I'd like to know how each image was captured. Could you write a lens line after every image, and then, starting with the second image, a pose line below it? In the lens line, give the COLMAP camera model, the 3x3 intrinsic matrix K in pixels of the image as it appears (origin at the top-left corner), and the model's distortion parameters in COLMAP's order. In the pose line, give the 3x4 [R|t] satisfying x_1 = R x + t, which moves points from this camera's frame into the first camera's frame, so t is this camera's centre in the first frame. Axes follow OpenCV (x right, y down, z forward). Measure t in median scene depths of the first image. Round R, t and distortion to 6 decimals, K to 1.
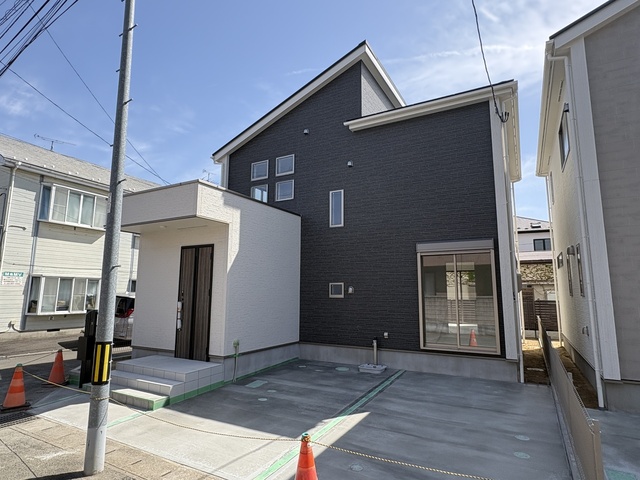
lens RADIAL K [[366.8, 0, 318.6], [0, 366.8, 237.7], [0, 0, 1]] dist [0.002261, 0.000683]
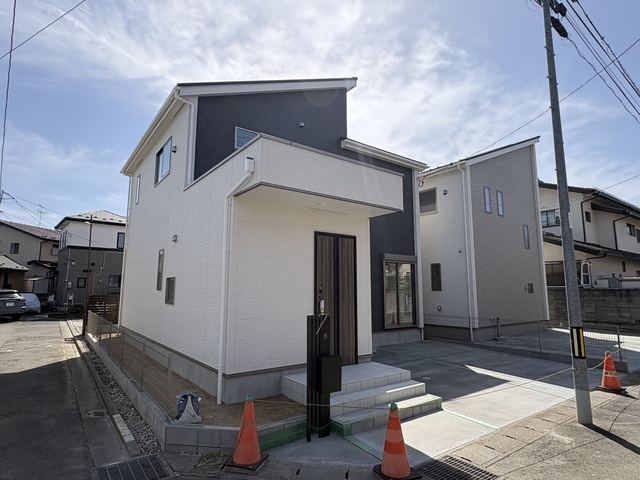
lens RADIAL K [[368.6, 0, 318.2], [0, 368.6, 232.9], [0, 0, 1]] dist [-0.001551, -0.000593]
pose [[0.399589, 0.135629, 0.906605, -1.138492], [-0.136186, 0.986803, -0.087602, 0.100729], [-0.906522, -0.088462, 0.412787, 0.685141]]
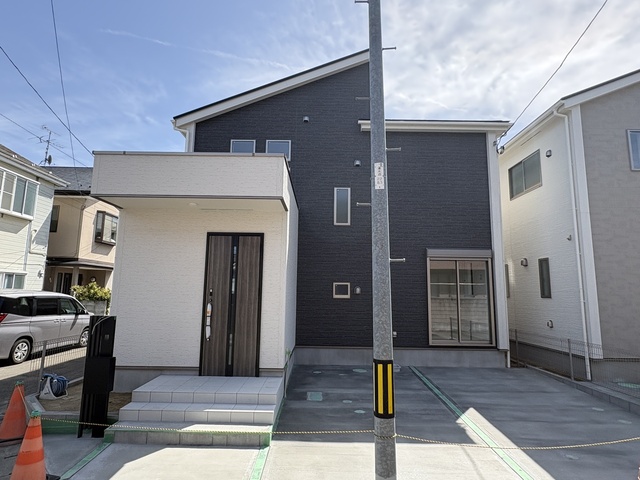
lens RADIAL K [[366.8, 0, 318.6], [0, 366.8, 237.7], [0, 0, 1]] dist [0.002261, 0.000683]
pose [[0.872985, 0.080401, 0.481074, -0.560506], [-0.083146, 0.996414, -0.015647, 0.028863], [-0.480607, -0.026339, 0.876540, 0.210716]]
